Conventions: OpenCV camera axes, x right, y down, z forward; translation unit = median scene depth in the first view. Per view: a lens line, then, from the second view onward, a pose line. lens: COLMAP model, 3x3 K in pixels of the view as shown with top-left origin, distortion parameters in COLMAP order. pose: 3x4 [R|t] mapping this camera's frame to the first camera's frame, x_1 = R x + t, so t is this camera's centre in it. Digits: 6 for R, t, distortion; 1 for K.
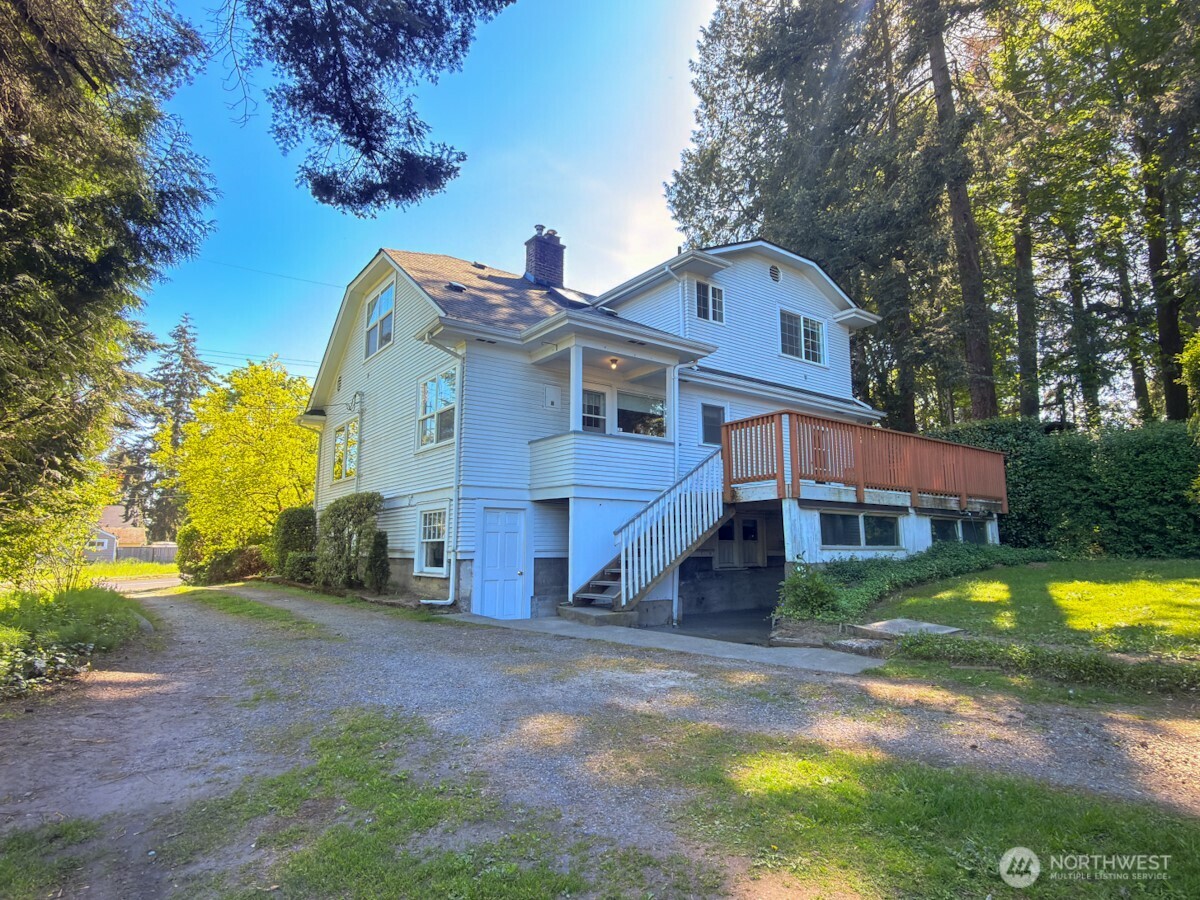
lens RADIAL K [[659.3, 0, 600.0], [0, 659.3, 450.0], [0, 0, 1]] dist [0.000604, -0.000074]
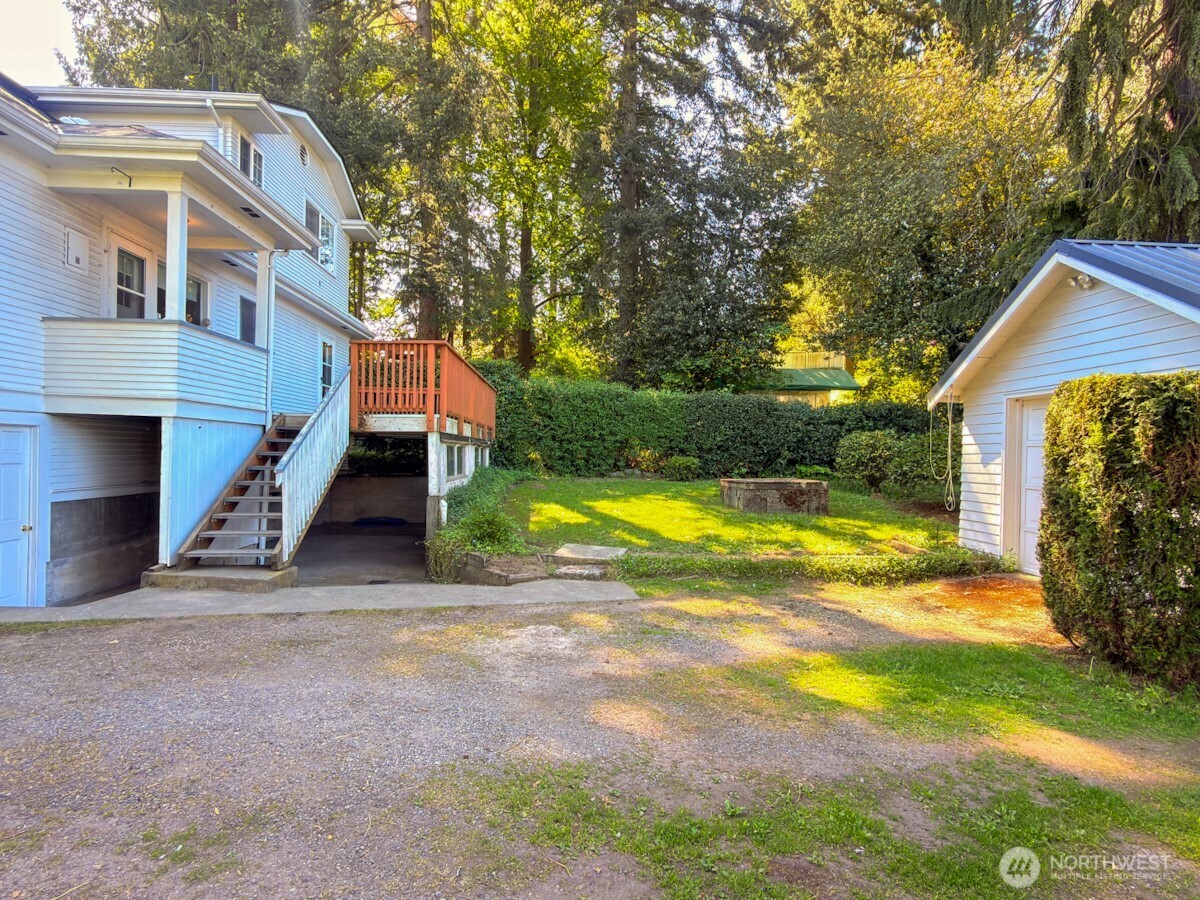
lens RADIAL K [[659.3, 0, 600.0], [0, 659.3, 450.0], [0, 0, 1]] dist [0.000604, -0.000074]
pose [[0.551237, 0.010627, 0.834281, -0.370613], [-0.134885, 0.987901, 0.076539, -0.008029], [-0.823373, -0.154723, 0.546001, 0.239912]]
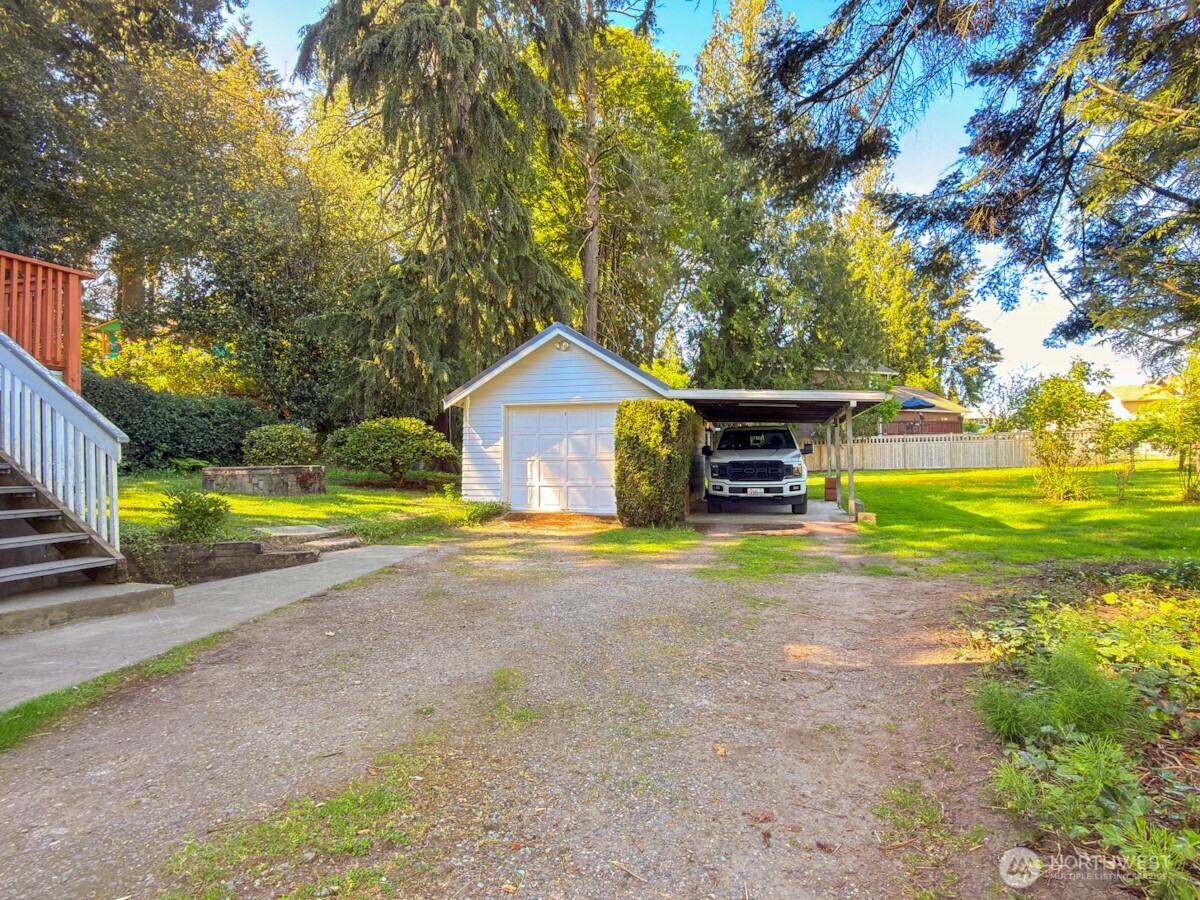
lens RADIAL K [[654.5, 0, 600.0], [0, 654.5, 450.0], [0, 0, 1]] dist [0.007296, 0.001454]
pose [[-0.606840, 0.016507, 0.794652, -0.573783], [-0.109416, 0.988531, -0.104091, 0.123181], [-0.787257, -0.150114, -0.598074, 0.874350]]
